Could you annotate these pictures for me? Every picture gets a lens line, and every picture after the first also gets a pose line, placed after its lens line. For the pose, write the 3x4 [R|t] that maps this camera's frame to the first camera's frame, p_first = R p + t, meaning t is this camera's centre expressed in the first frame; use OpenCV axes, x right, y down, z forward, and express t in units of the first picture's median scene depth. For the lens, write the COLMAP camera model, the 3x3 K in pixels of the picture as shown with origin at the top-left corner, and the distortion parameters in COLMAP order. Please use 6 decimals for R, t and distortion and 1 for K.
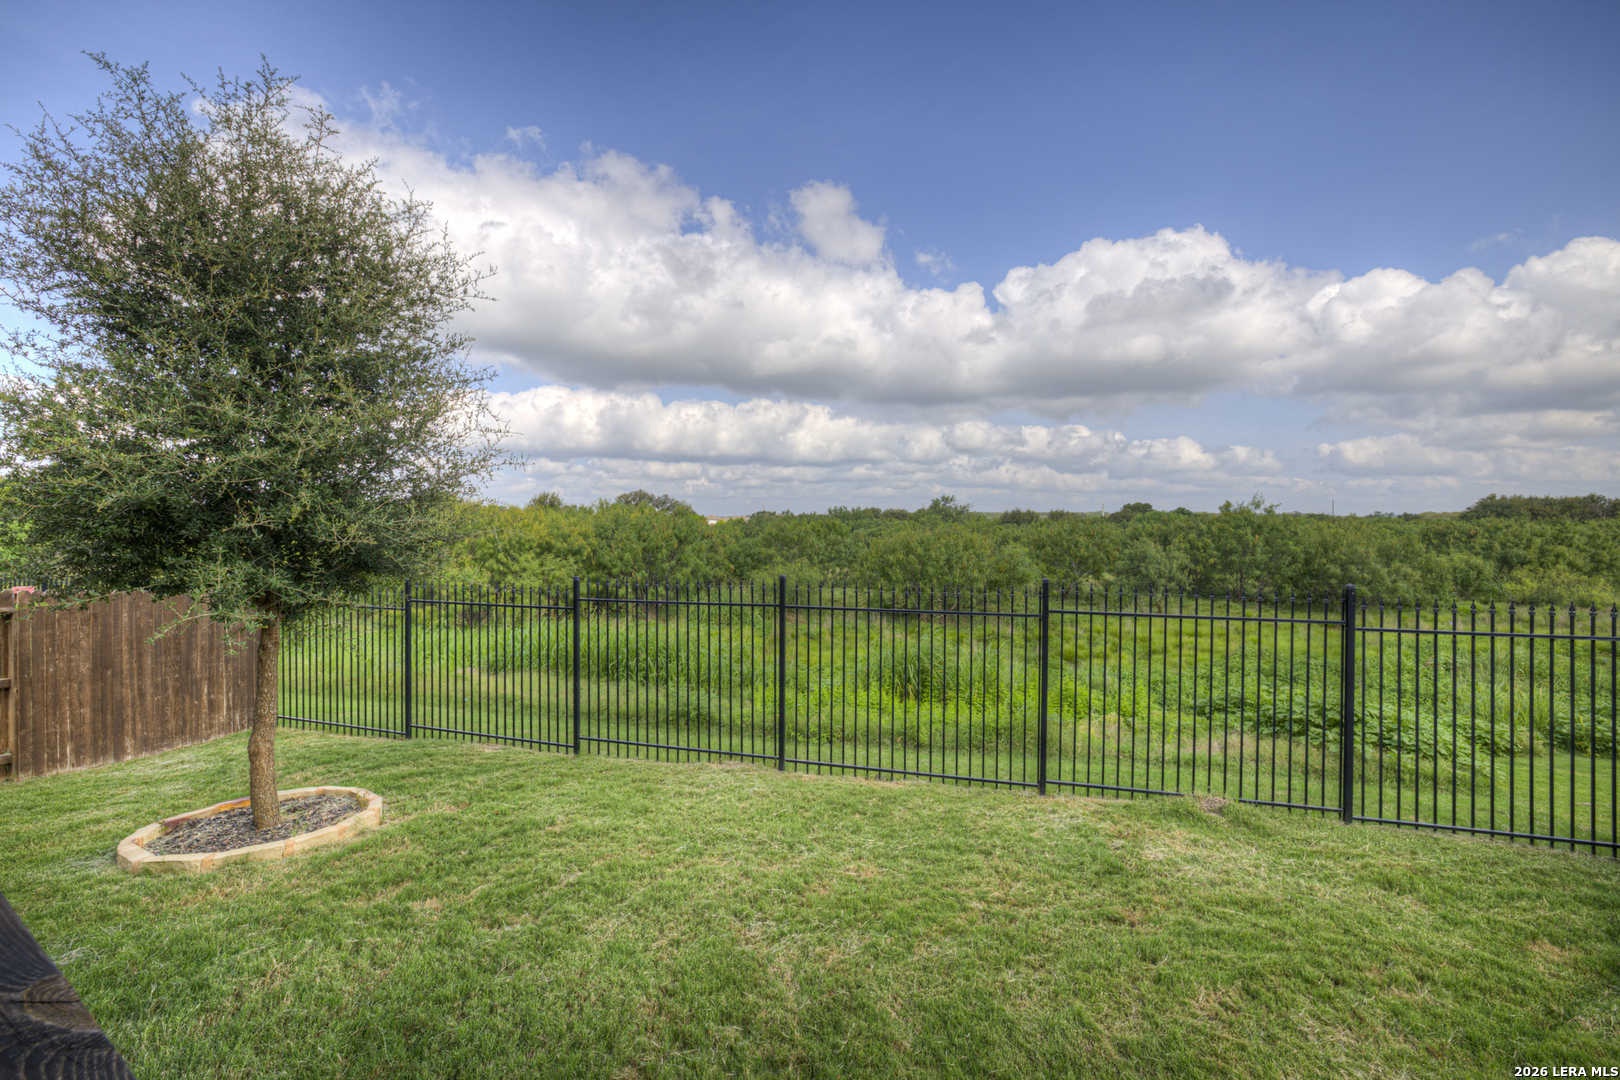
lens RADIAL K [[698.0, 0, 795.2], [0, 698.0, 536.0], [0, 0, 1]] dist [-0.042854, 0.014812]
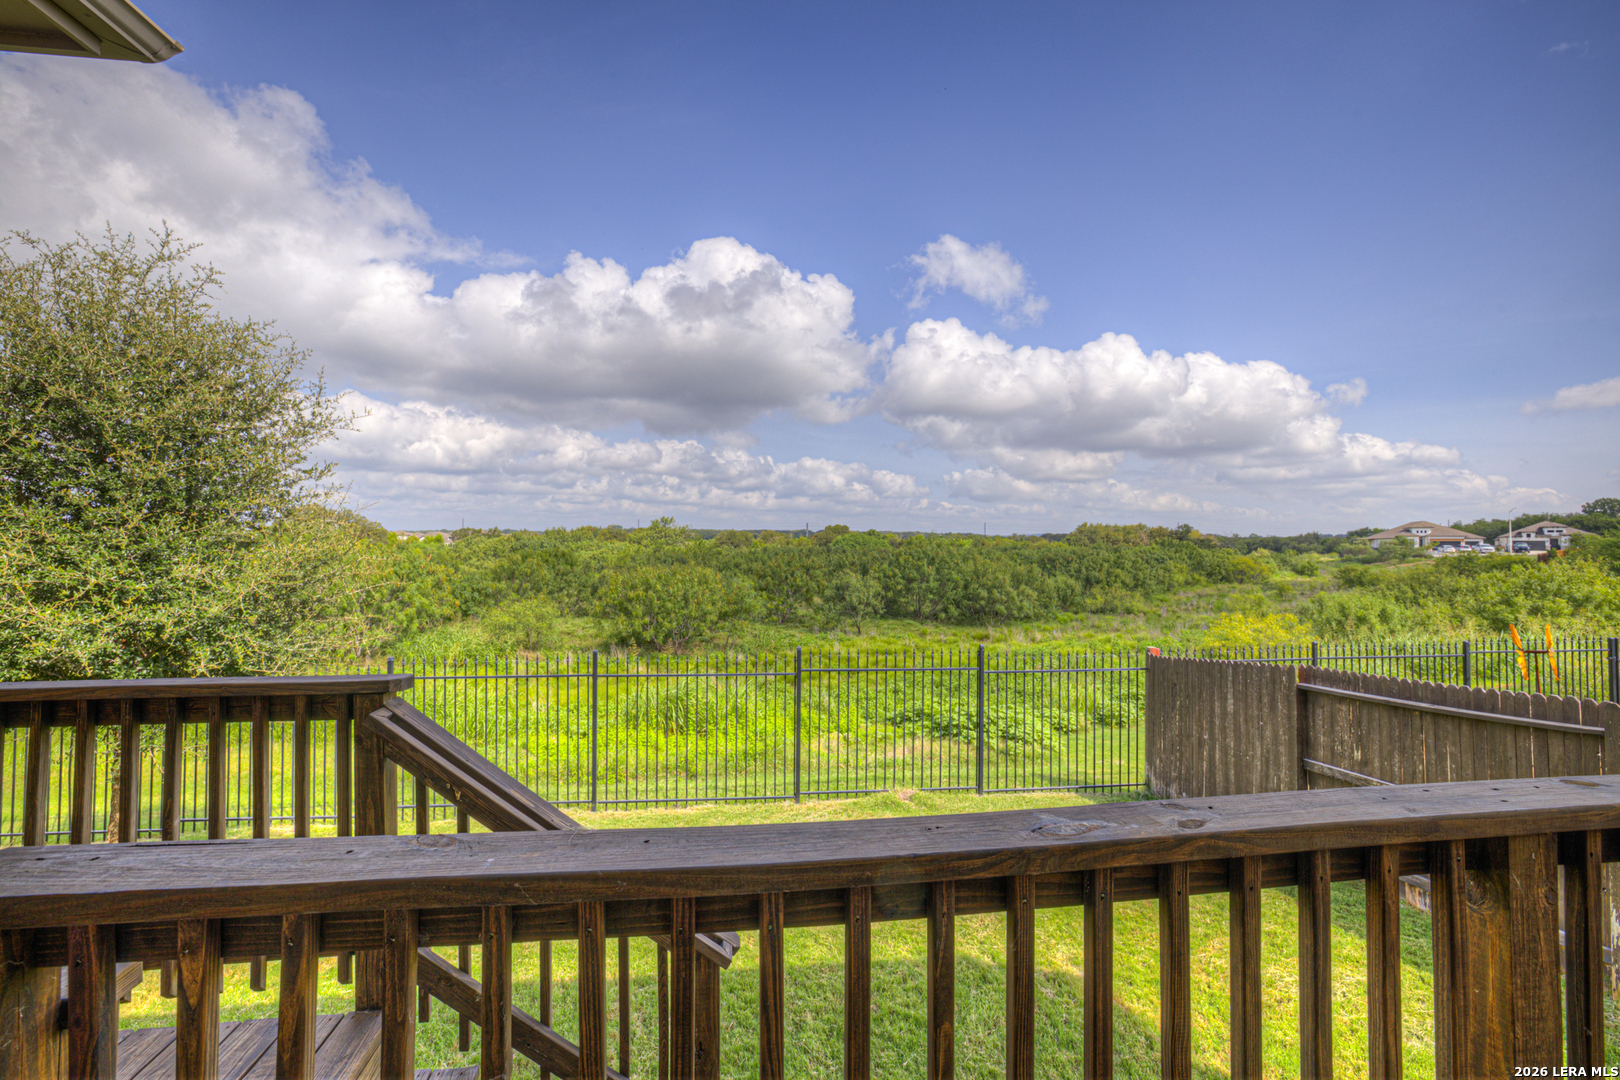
lens RADIAL K [[698.0, 0, 797.8], [0, 698.0, 541.7], [0, 0, 1]] dist [-0.042854, 0.014812]
pose [[0.919489, 0.003091, 0.393103, -0.102143], [0.003505, 0.999865, -0.016062, -0.068235], [-0.393100, 0.016147, 0.919354, -0.154901]]
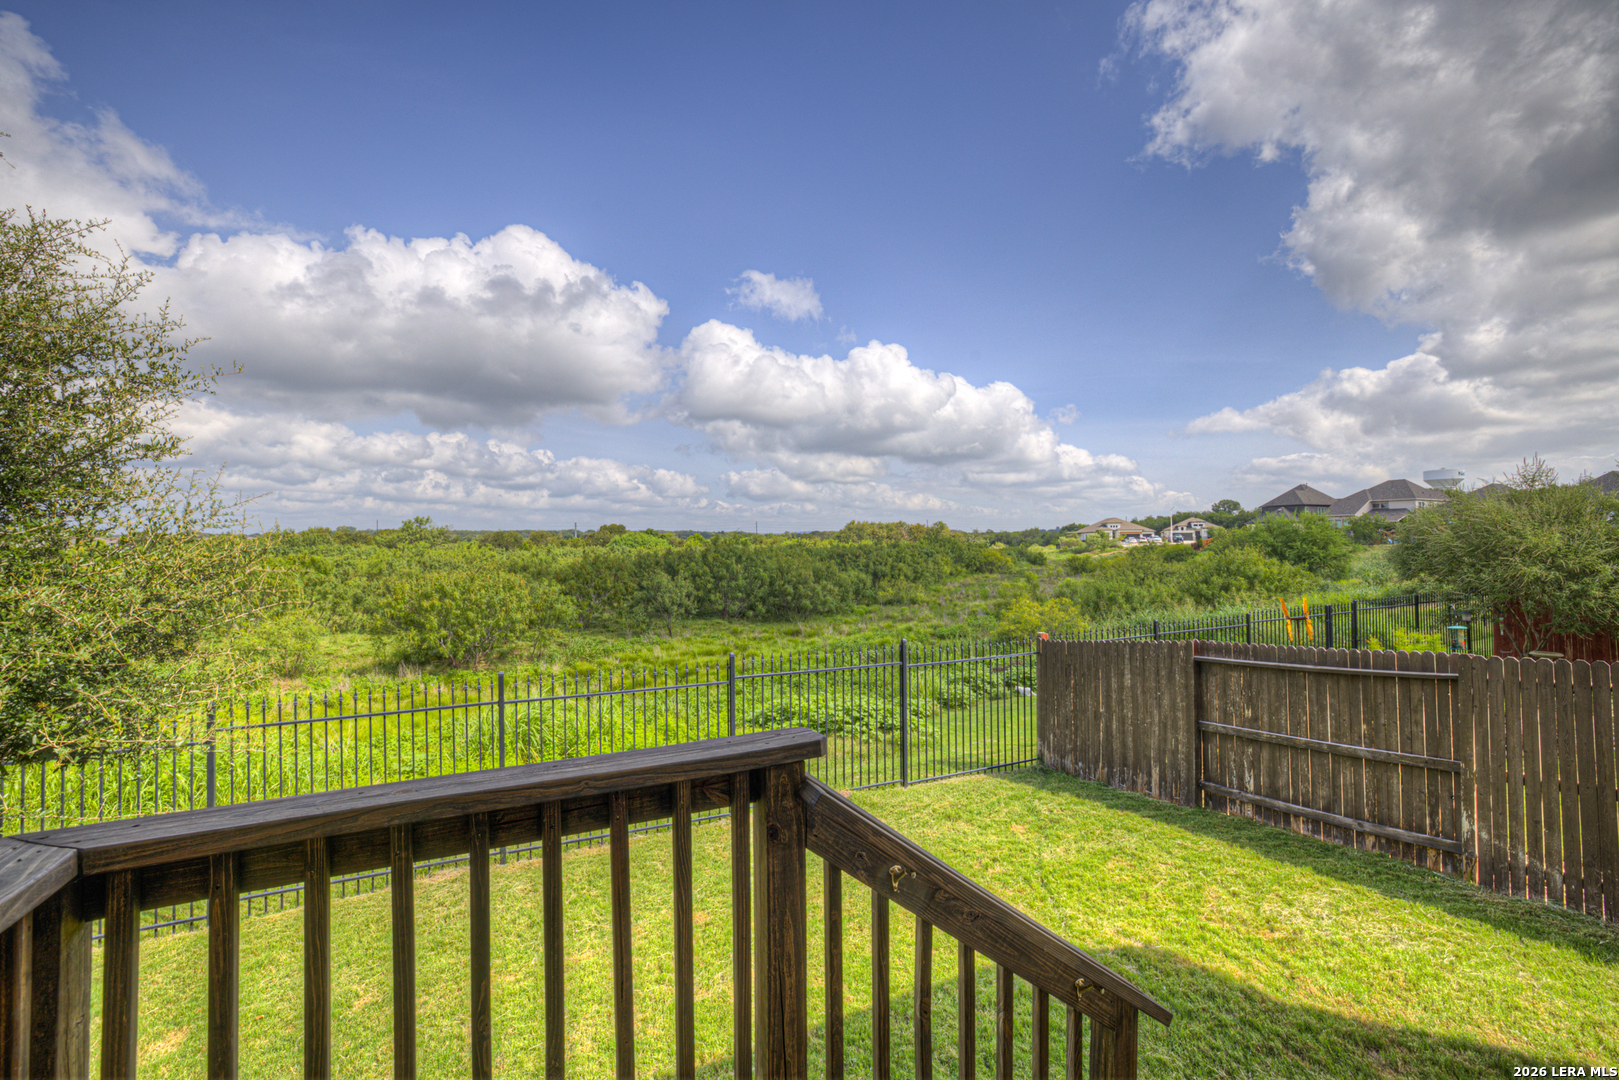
lens RADIAL K [[697.5, 0, 797.4], [0, 697.5, 523.6], [0, 0, 1]] dist [-0.042854, 0.014812]
pose [[0.748298, 0.007019, 0.663325, -0.226007], [0.022937, 0.999072, -0.036447, -0.070700], [-0.662966, 0.042488, 0.747443, -0.040343]]
